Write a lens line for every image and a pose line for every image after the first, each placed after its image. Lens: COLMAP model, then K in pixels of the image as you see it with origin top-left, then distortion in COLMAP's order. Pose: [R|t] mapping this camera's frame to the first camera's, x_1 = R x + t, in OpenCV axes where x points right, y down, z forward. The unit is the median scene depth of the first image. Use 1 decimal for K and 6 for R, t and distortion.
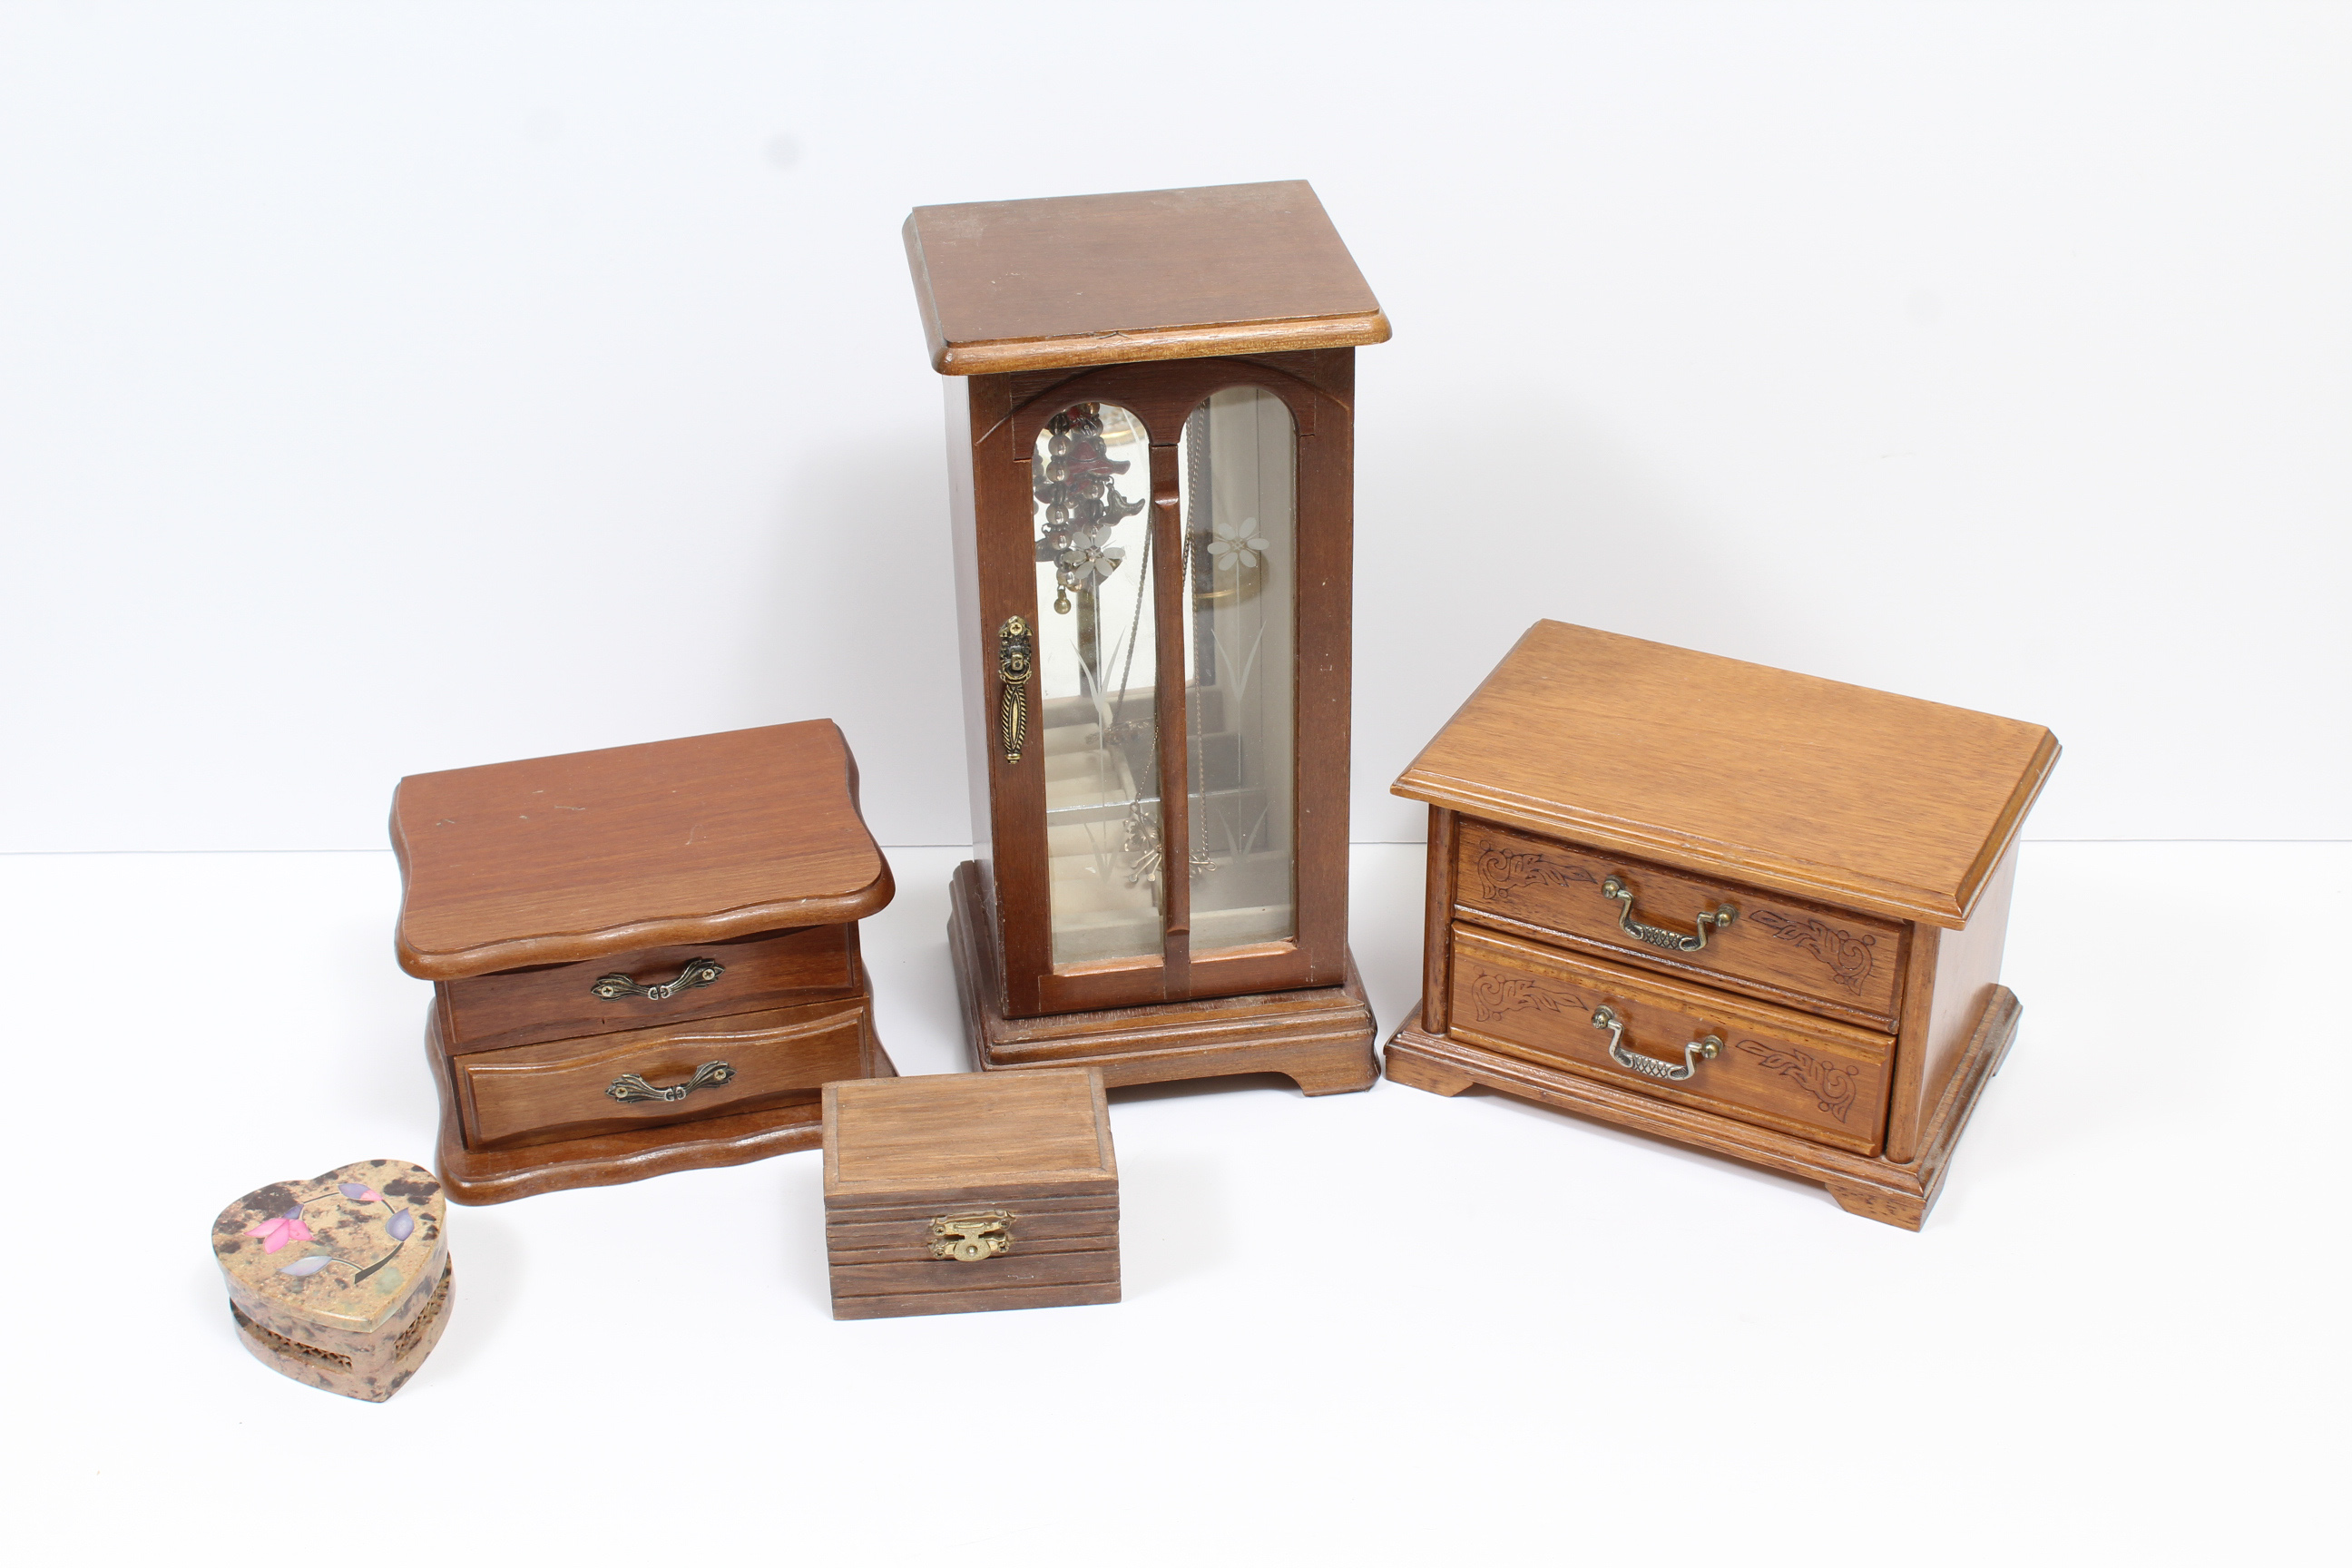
lens RADIAL K [[3719.3, 0, 1228.2], [0, 3719.3, 925.8], [0, 0, 1]] dist [0.147081, 0.000000]
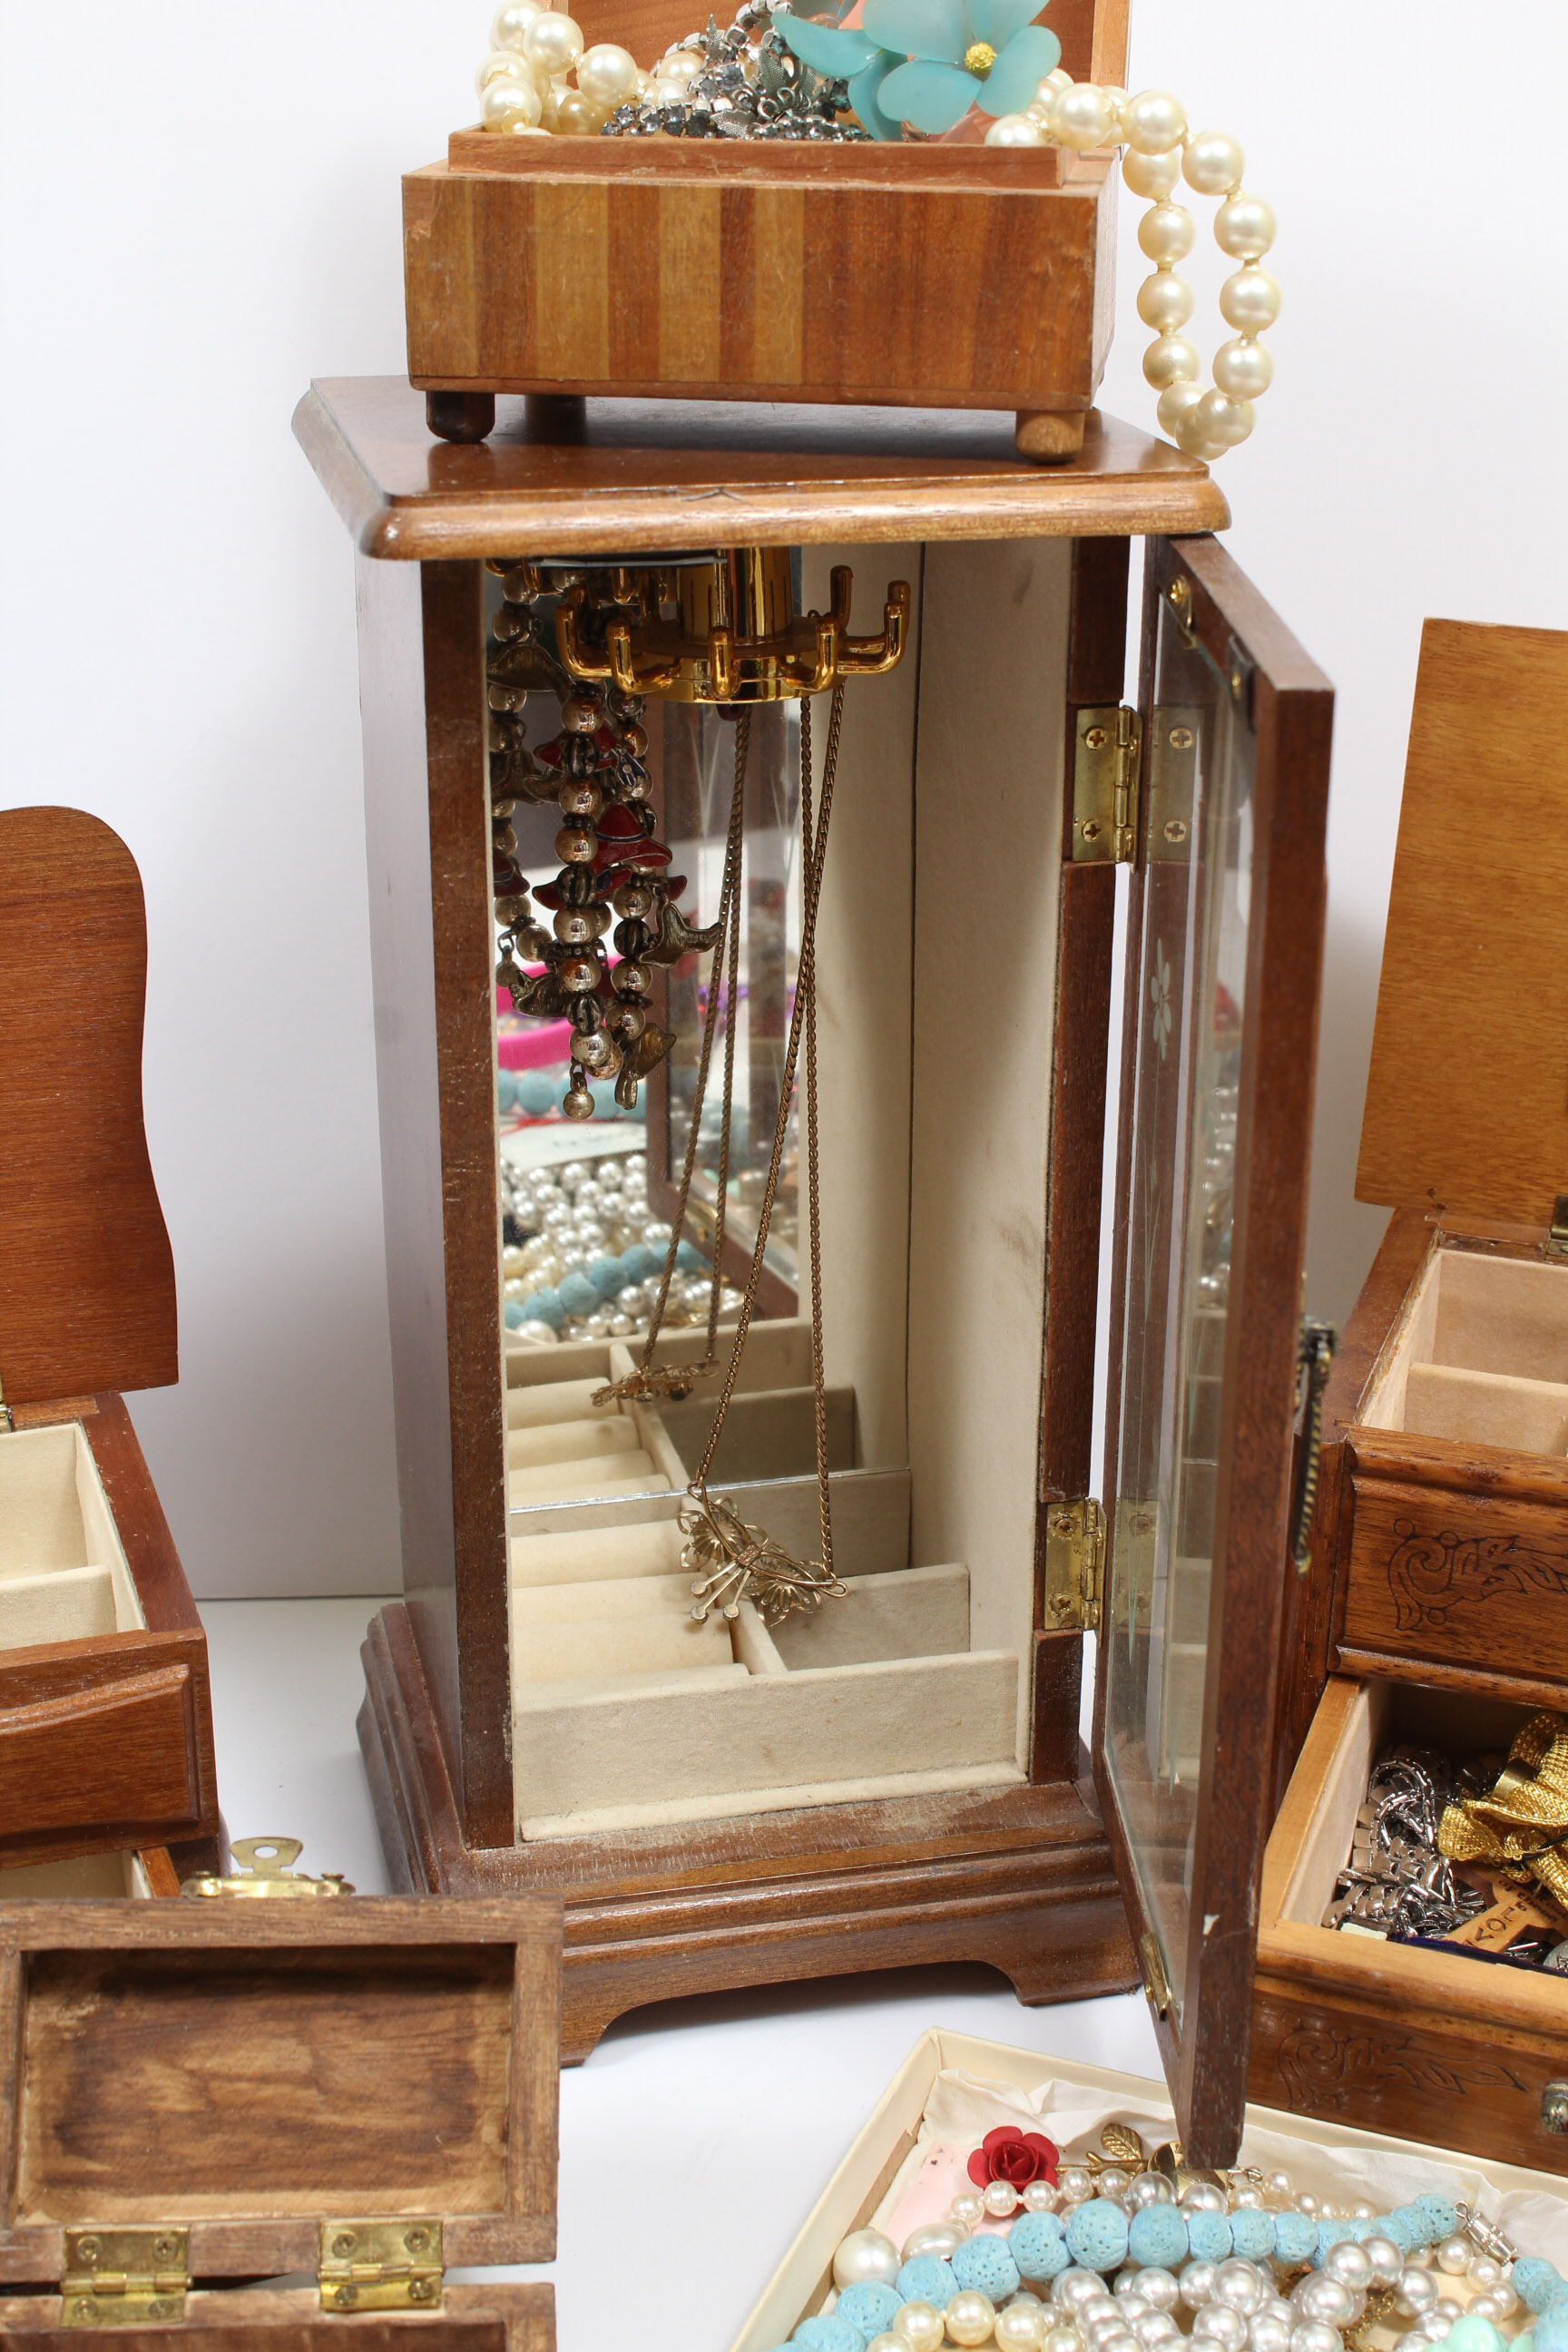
lens RADIAL K [[3363.6, 0, 785.5], [0, 3363.6, 1229.5], [0, 0, 1]] dist [-0.027186, 0.000000]
pose [[0.995042, -0.020609, 0.097296, -0.065031], [0.041684, 0.974644, -0.219846, 0.045385], [-0.090298, 0.222812, 0.970670, 0.539087]]
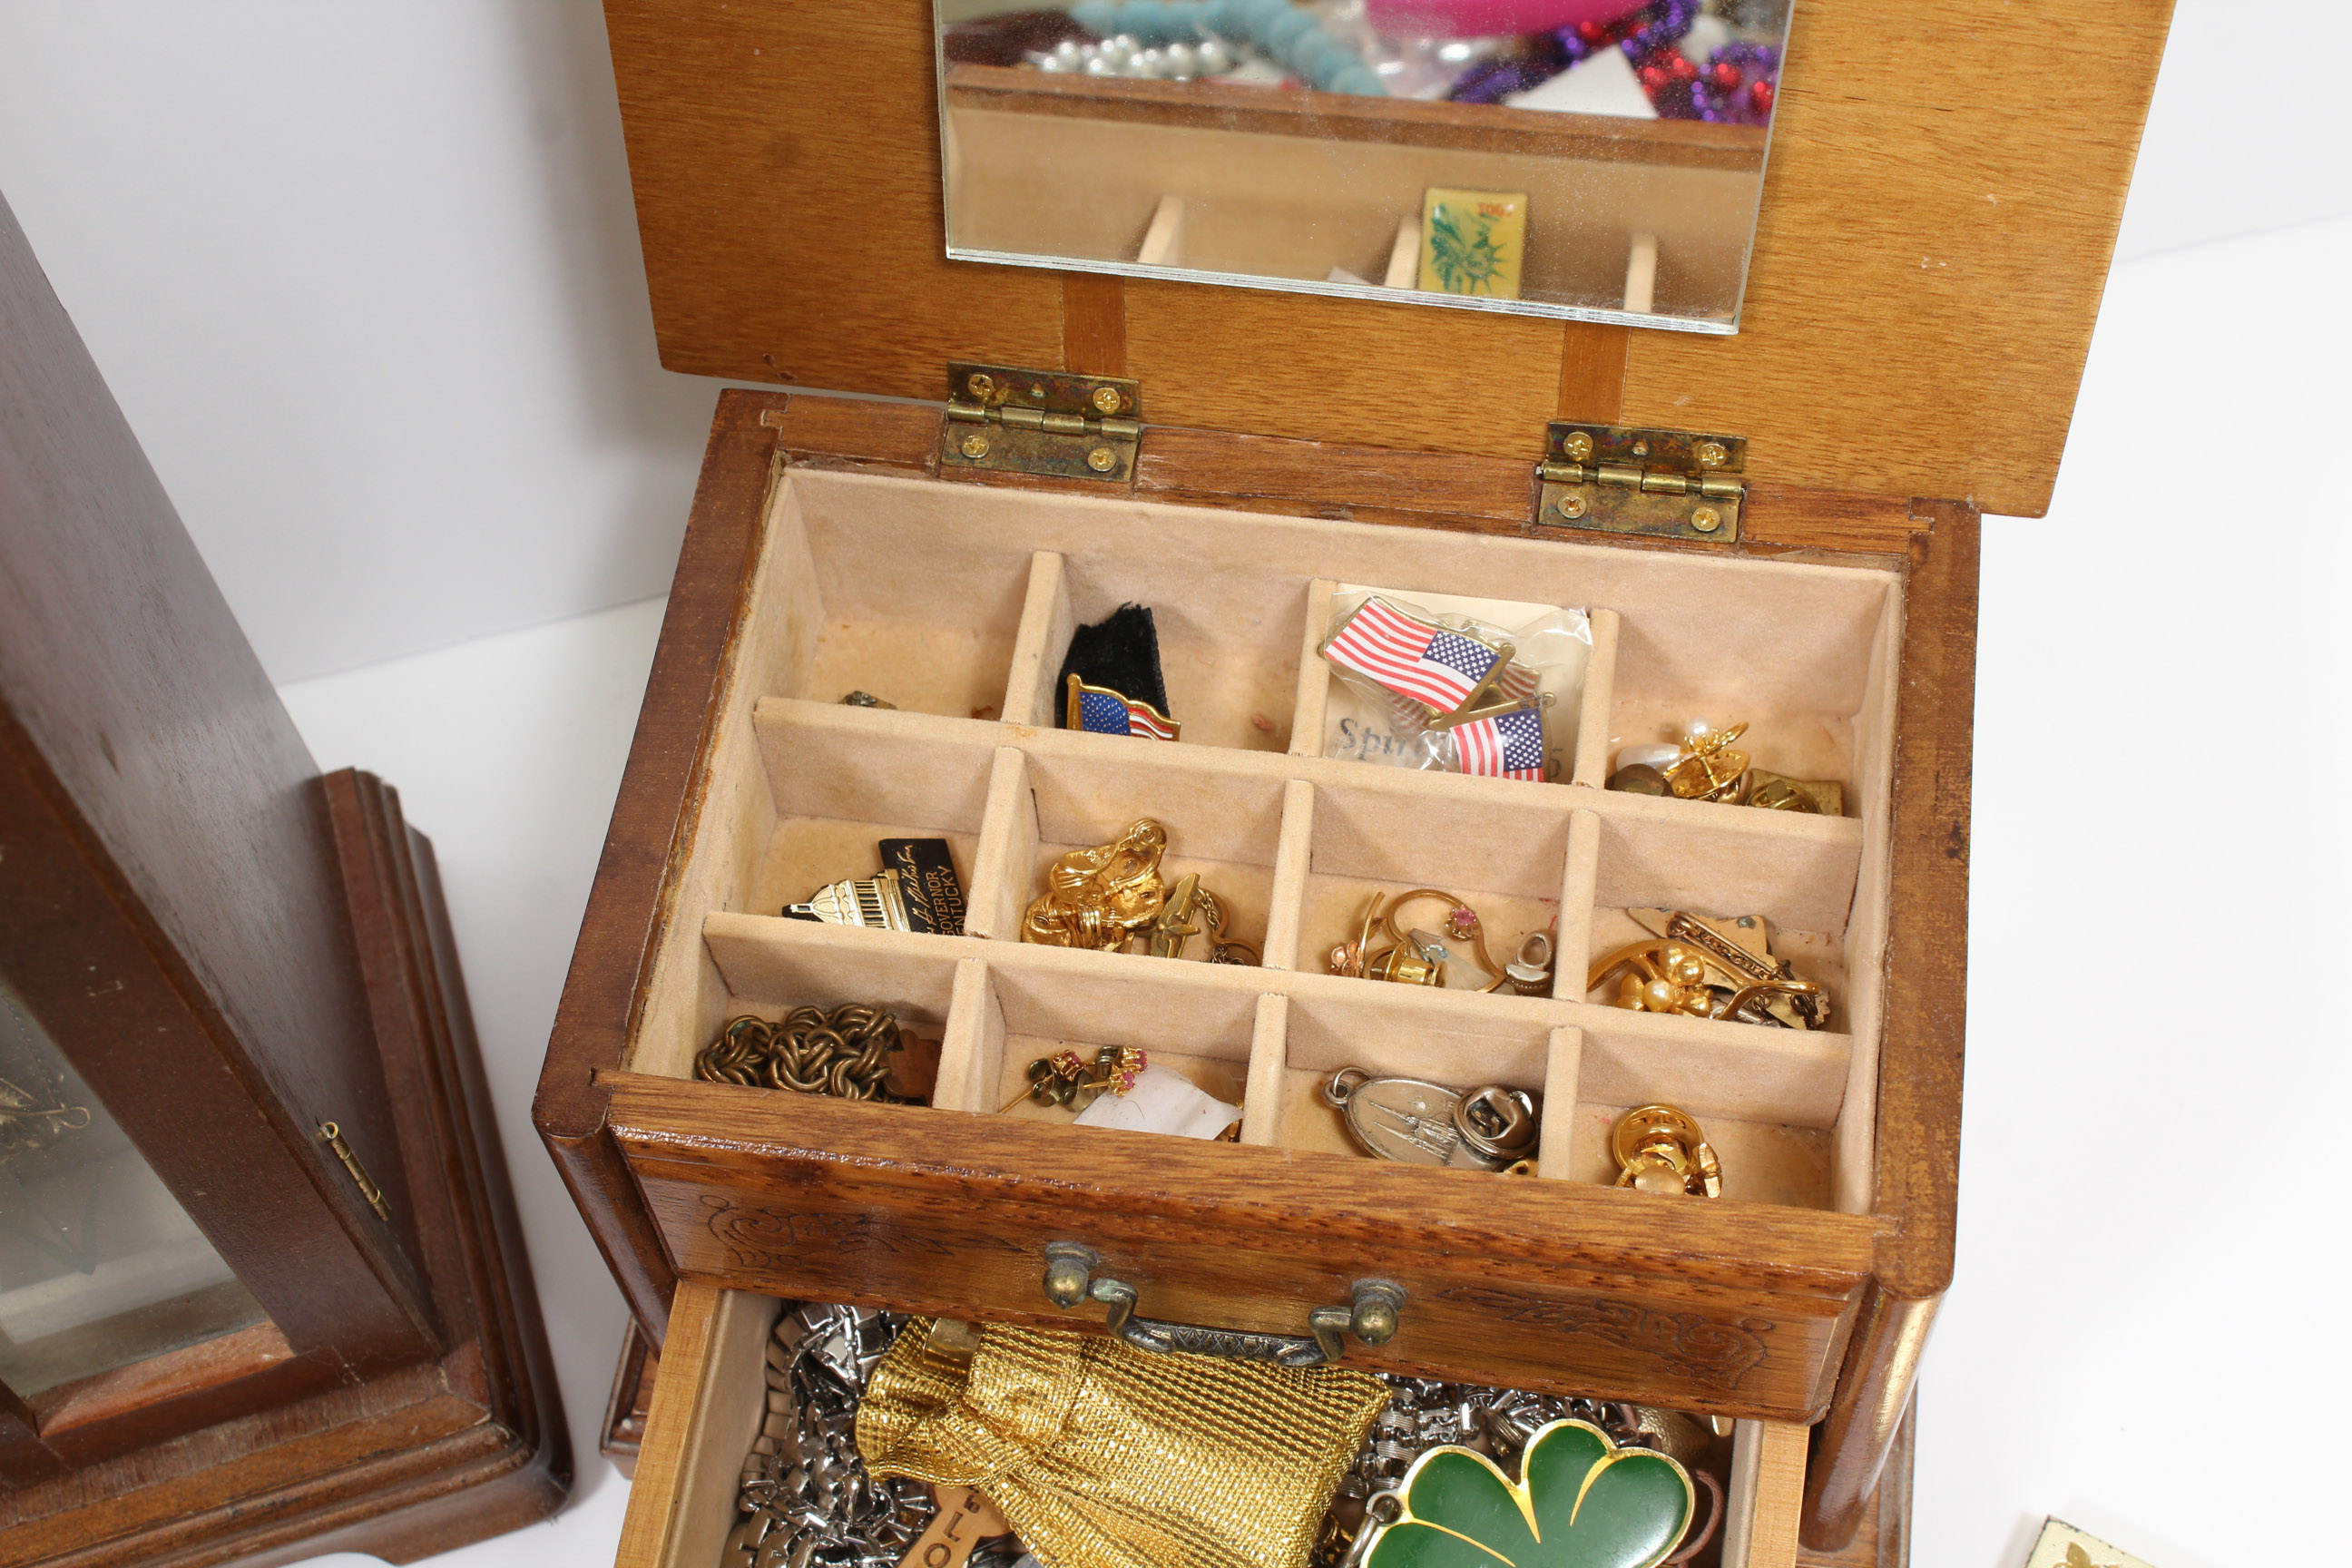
lens RADIAL K [[3363.6, 0, 1155.0], [0, 3363.6, 775.7], [0, 0, 1]] dist [-0.027186, 0.000000]
pose [[0.960481, -0.259729, 0.100081, 0.091860], [0.197239, 0.888799, 0.413682, -0.188827], [-0.196398, -0.377594, 0.904904, 0.712562]]
